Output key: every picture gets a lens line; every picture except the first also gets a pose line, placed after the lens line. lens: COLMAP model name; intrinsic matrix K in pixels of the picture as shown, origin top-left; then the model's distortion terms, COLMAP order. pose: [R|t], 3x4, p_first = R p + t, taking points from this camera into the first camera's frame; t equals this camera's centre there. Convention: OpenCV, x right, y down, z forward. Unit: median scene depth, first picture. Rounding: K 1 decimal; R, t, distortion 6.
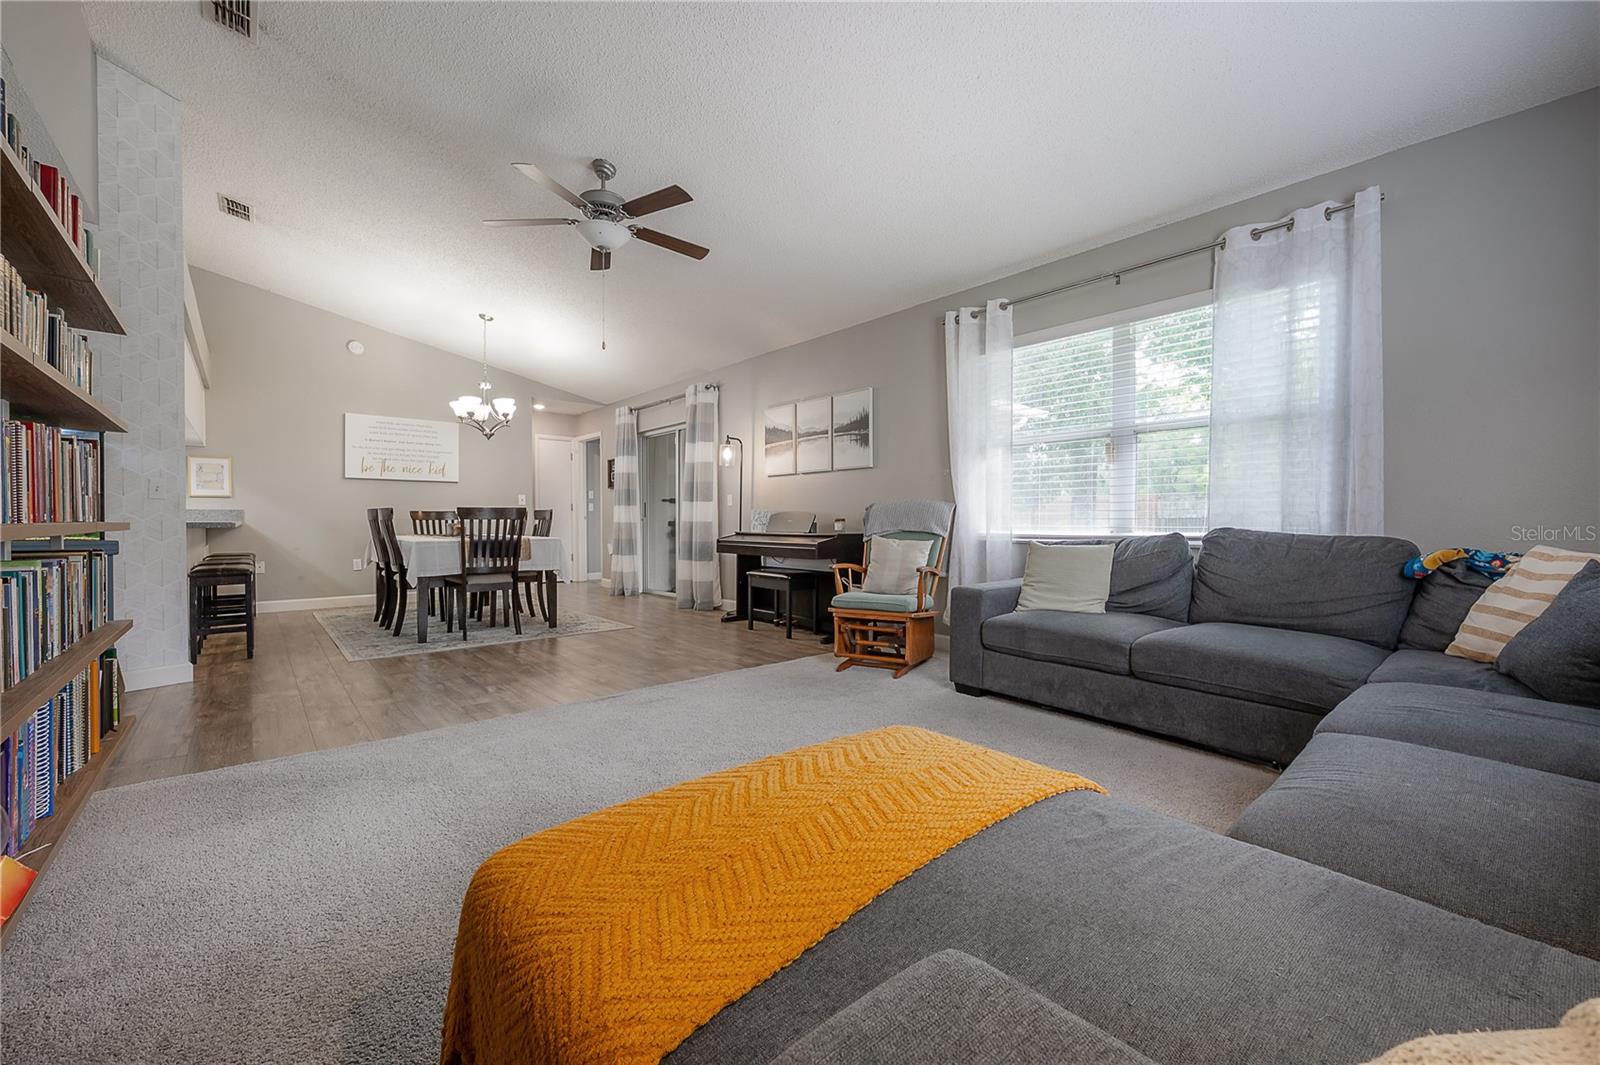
lens RADIAL K [[631.1, 0, 800.0], [0, 631.1, 527.4], [0, 0, 1]] dist [-0.001872, -0.000234]
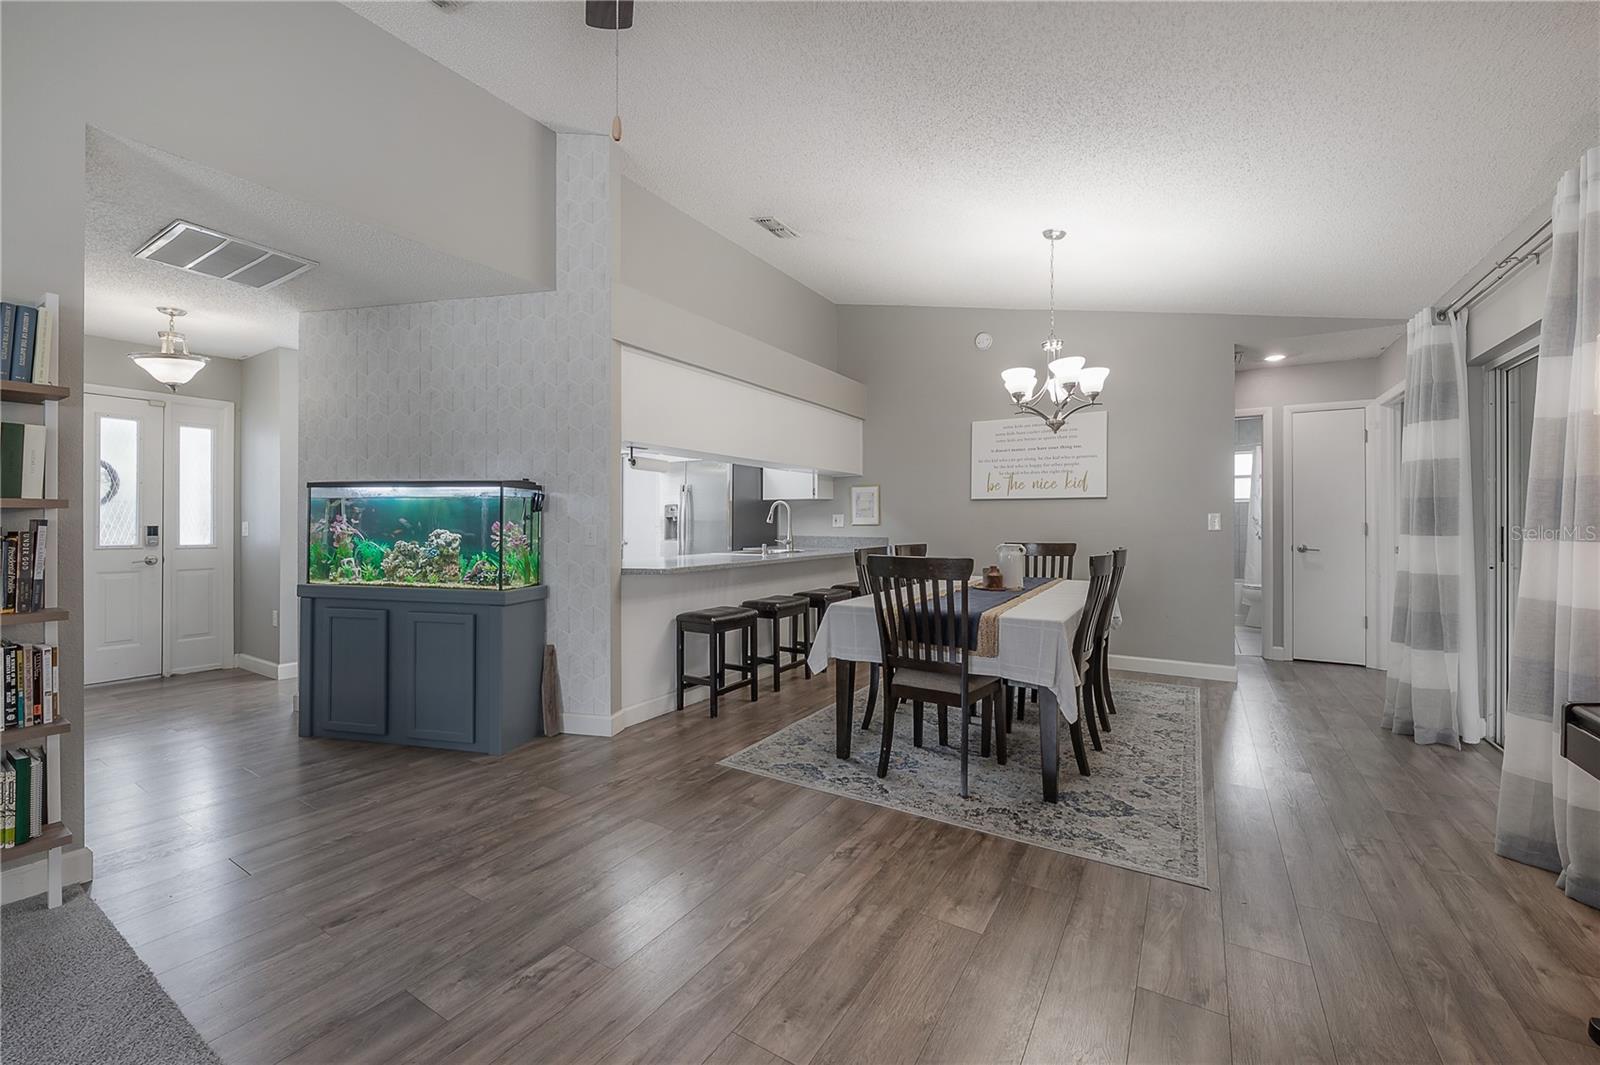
lens RADIAL K [[639.3, 0, 802.5], [0, 639.3, 520.9], [0, 0, 1]] dist [-0.009718, -0.000109]
pose [[0.294195, -0.001670, -0.955744, 0.025550], [-0.011491, 0.999920, -0.005285, -0.054417], [0.955676, 0.012538, 0.294152, 0.672451]]
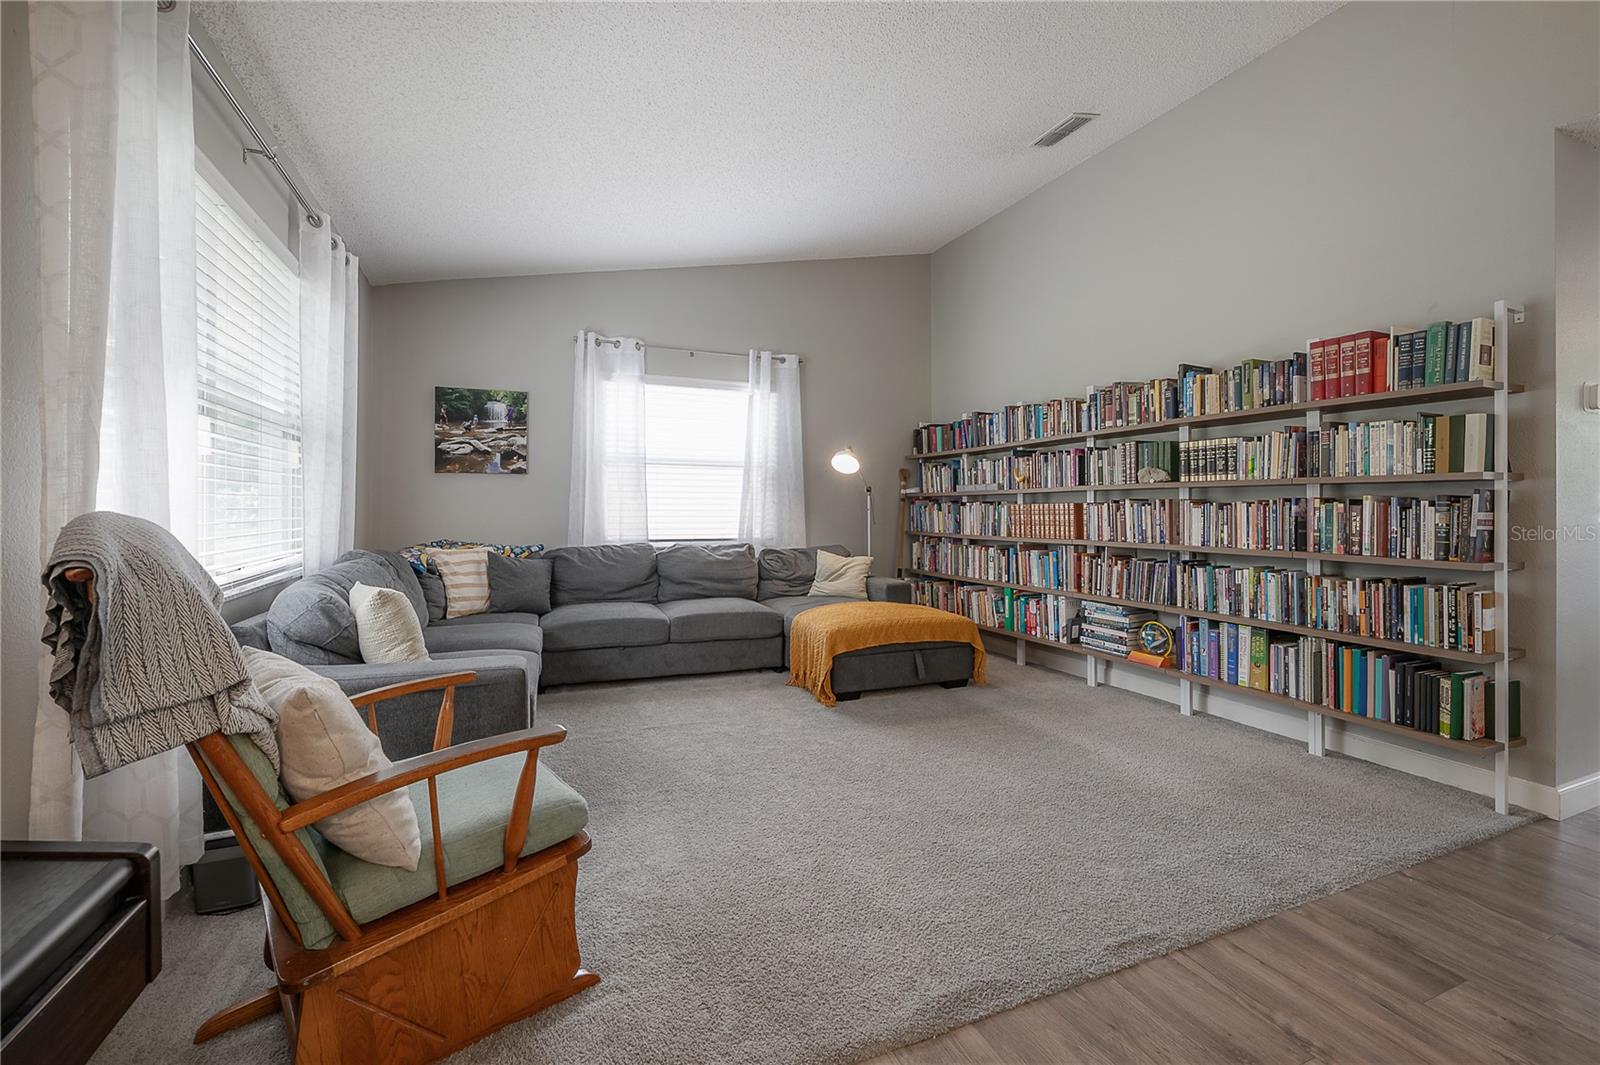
lens RADIAL K [[658.1, 0, 776.2], [0, 658.1, 505.1], [0, 0, 1]] dist [-0.000175, -0.000164]
pose [[-0.944213, -0.007111, 0.329260, -0.121134], [-0.004691, 0.999956, 0.008145, -0.042764], [-0.329303, 0.006146, -0.944204, 0.953897]]
